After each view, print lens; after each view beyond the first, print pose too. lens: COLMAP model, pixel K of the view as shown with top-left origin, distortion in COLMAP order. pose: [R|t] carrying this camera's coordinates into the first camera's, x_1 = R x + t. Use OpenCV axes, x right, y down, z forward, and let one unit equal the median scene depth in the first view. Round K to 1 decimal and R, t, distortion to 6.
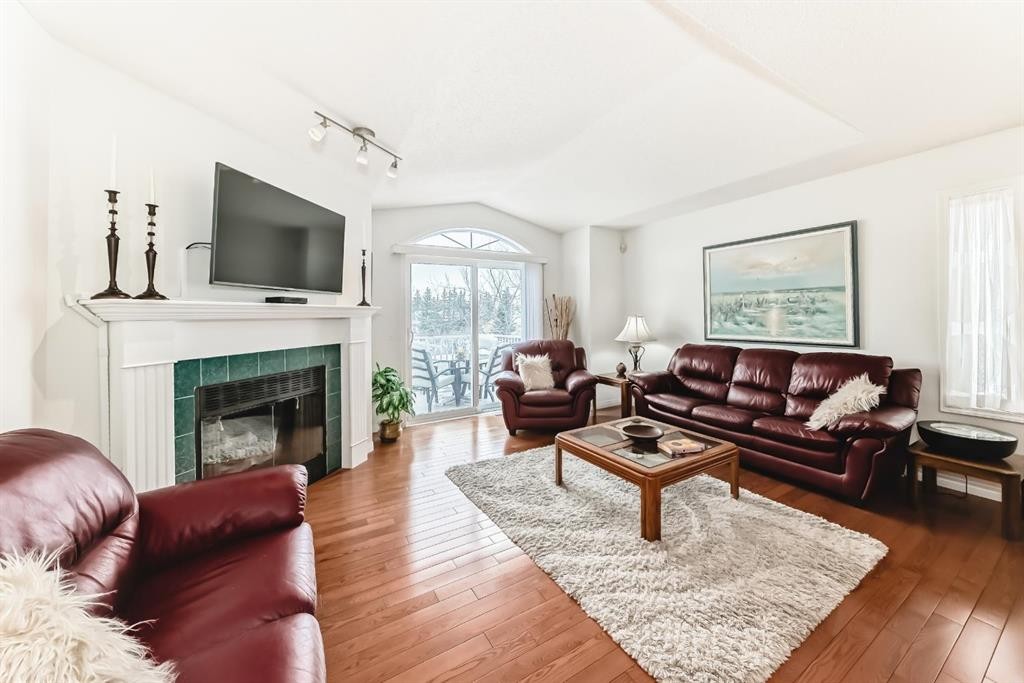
lens RADIAL K [[369.7, 0, 516.9], [0, 369.7, 317.6], [0, 0, 1]] dist [-0.027779, 0.009469]
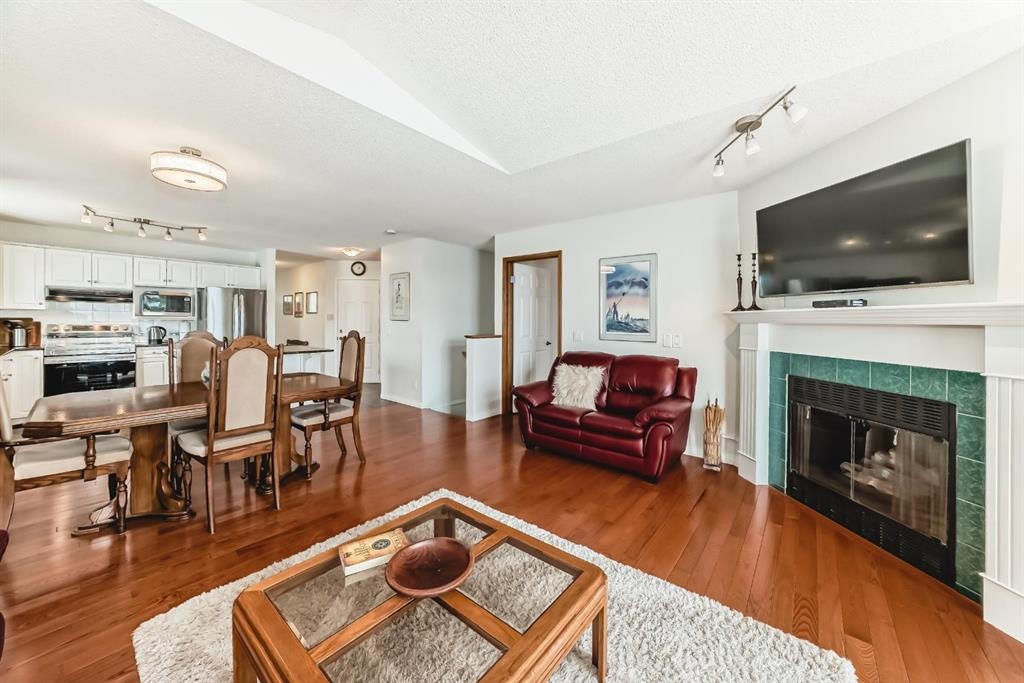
lens RADIAL K [[369.7, 0, 516.9], [0, 369.7, 317.6], [0, 0, 1]] dist [-0.027779, 0.009469]
pose [[-0.941476, 0.002364, -0.337070, 0.272921], [0.001056, 0.999991, 0.004066, -0.011254], [0.337077, 0.003472, -0.941471, 1.031419]]
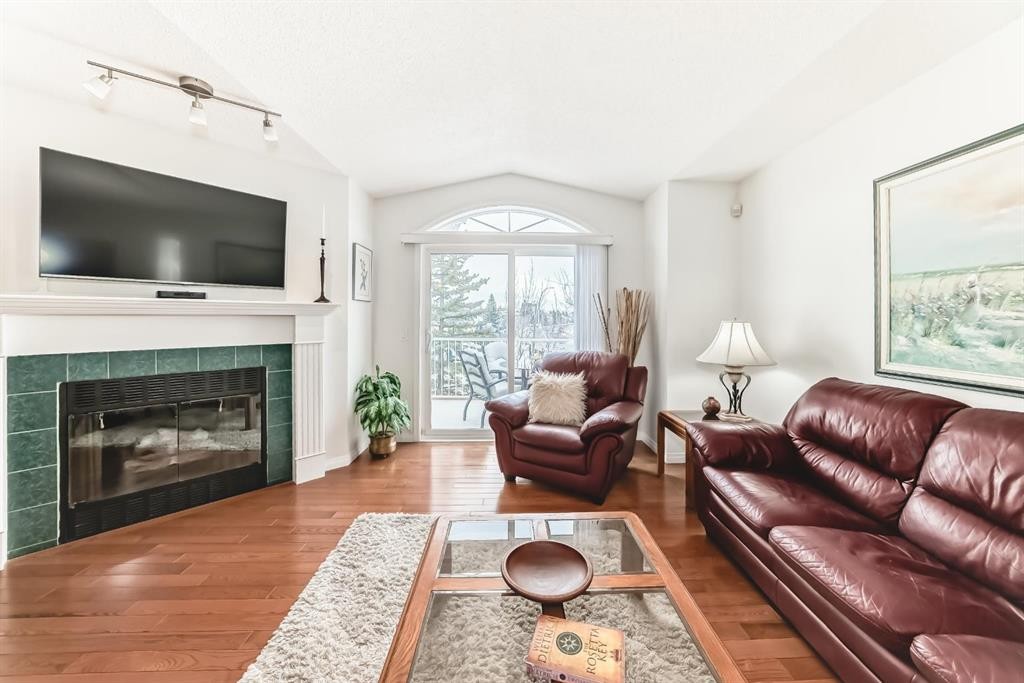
lens RADIAL K [[369.7, 0, 516.9], [0, 369.7, 317.6], [0, 0, 1]] dist [-0.027779, 0.009469]
pose [[0.875892, 0.017186, -0.482202, 0.364824], [-0.017868, 0.999835, 0.003178, -0.005355], [0.482177, 0.005832, 0.876054, 0.396756]]
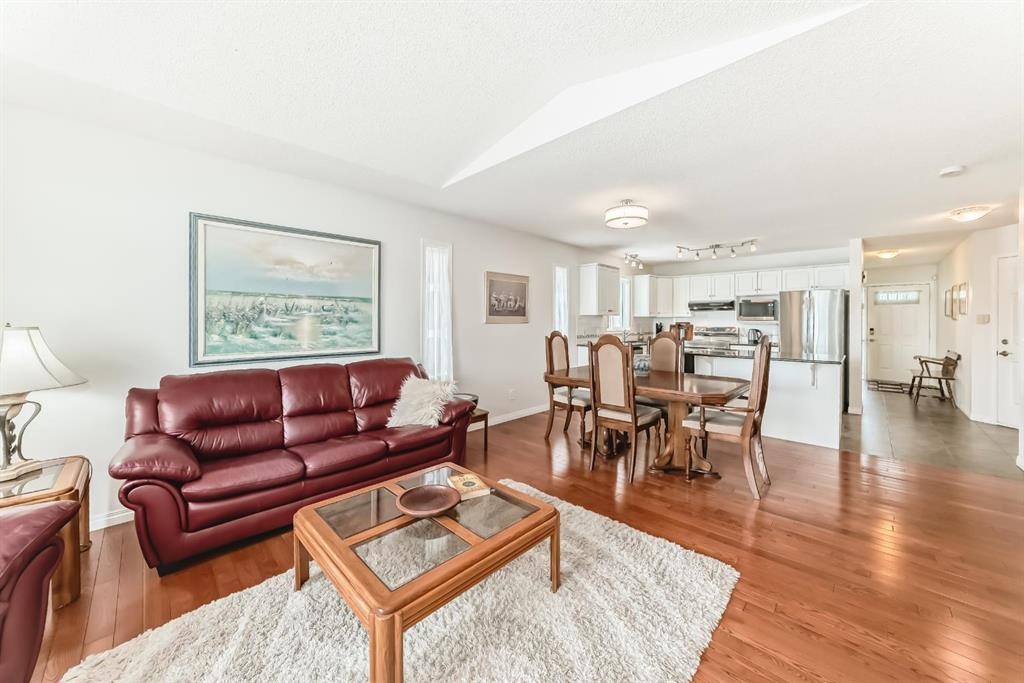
lens RADIAL K [[369.7, 0, 516.9], [0, 369.7, 317.6], [0, 0, 1]] dist [-0.027779, 0.009469]
pose [[-0.263176, 0.022074, 0.964495, -0.237232], [0.009391, 0.999749, -0.020319, -0.001175], [-0.964702, 0.003711, -0.263318, 0.708716]]
